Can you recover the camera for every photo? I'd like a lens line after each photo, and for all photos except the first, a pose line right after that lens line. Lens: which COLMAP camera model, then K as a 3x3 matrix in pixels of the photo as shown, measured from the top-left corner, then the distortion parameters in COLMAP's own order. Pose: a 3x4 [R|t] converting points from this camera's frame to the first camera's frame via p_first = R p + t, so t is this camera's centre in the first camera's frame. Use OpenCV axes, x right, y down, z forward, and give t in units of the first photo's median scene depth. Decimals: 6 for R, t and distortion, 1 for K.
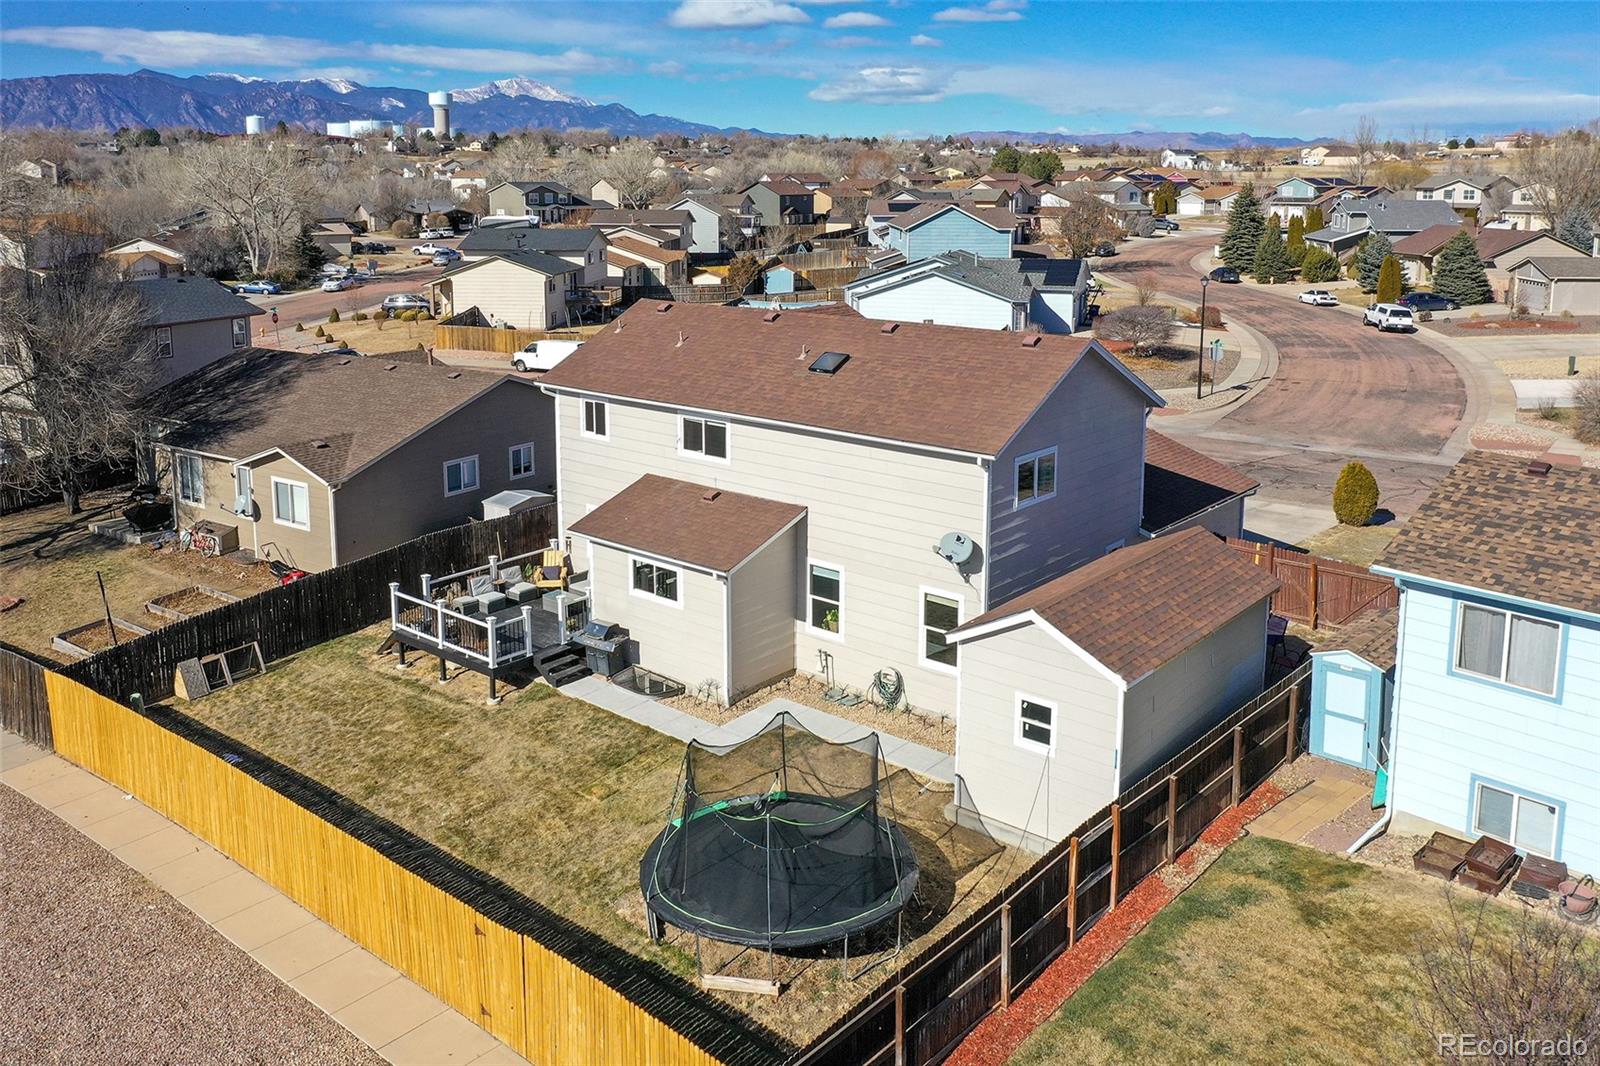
lens RADIAL K [[1399.7, 0, 778.0], [0, 1399.7, 476.9], [0, 0, 1]] dist [-0.005201, -0.003604]
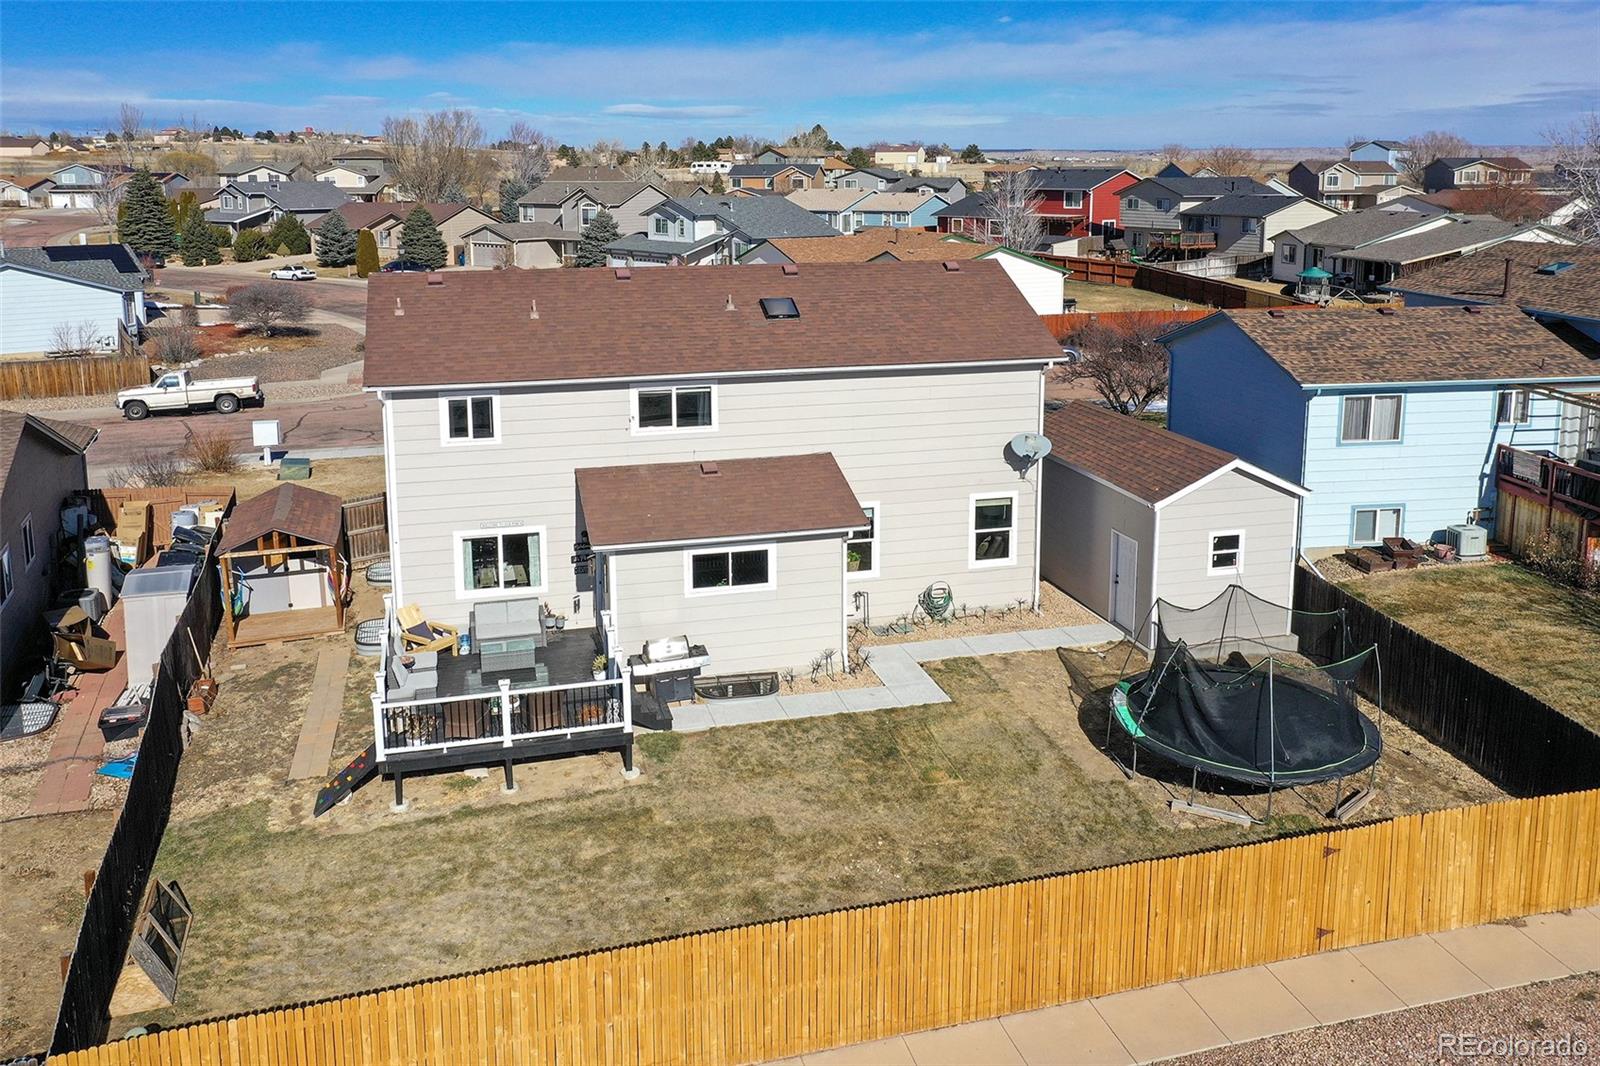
lens RADIAL K [[1308.4, 0, 804.3], [0, 1308.4, 444.8], [0, 0, 1]] dist [-0.007283, -0.000628]
pose [[0.525788, -0.173200, 0.832796, -0.703515], [0.179946, 0.979541, 0.090110, -0.065123], [-0.831364, 0.102479, 0.546197, 0.486336]]
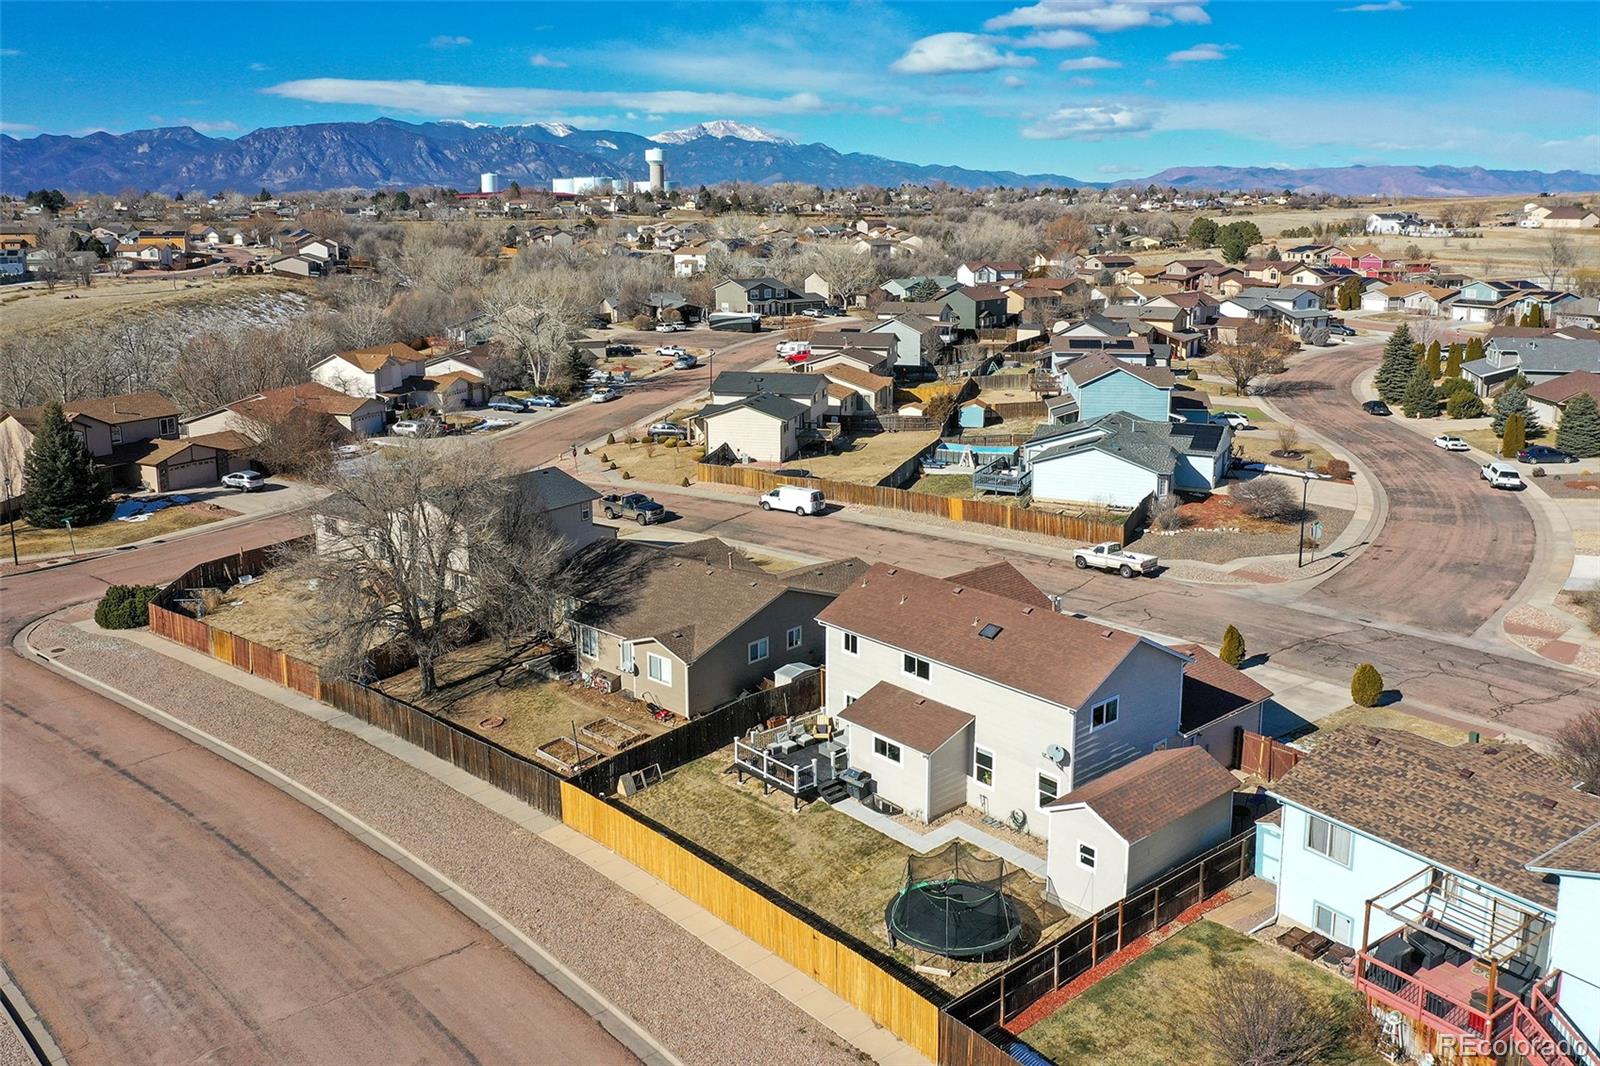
lens RADIAL K [[1360.2, 0, 642.7], [0, 1360.2, 602.0], [0, 0, 1]] dist [-0.007075, 0.001302]
pose [[0.972116, 0.024724, -0.233193, 0.008808], [-0.005689, 0.996620, 0.081950, -0.246132], [0.234432, -0.078339, 0.968971, -0.719679]]
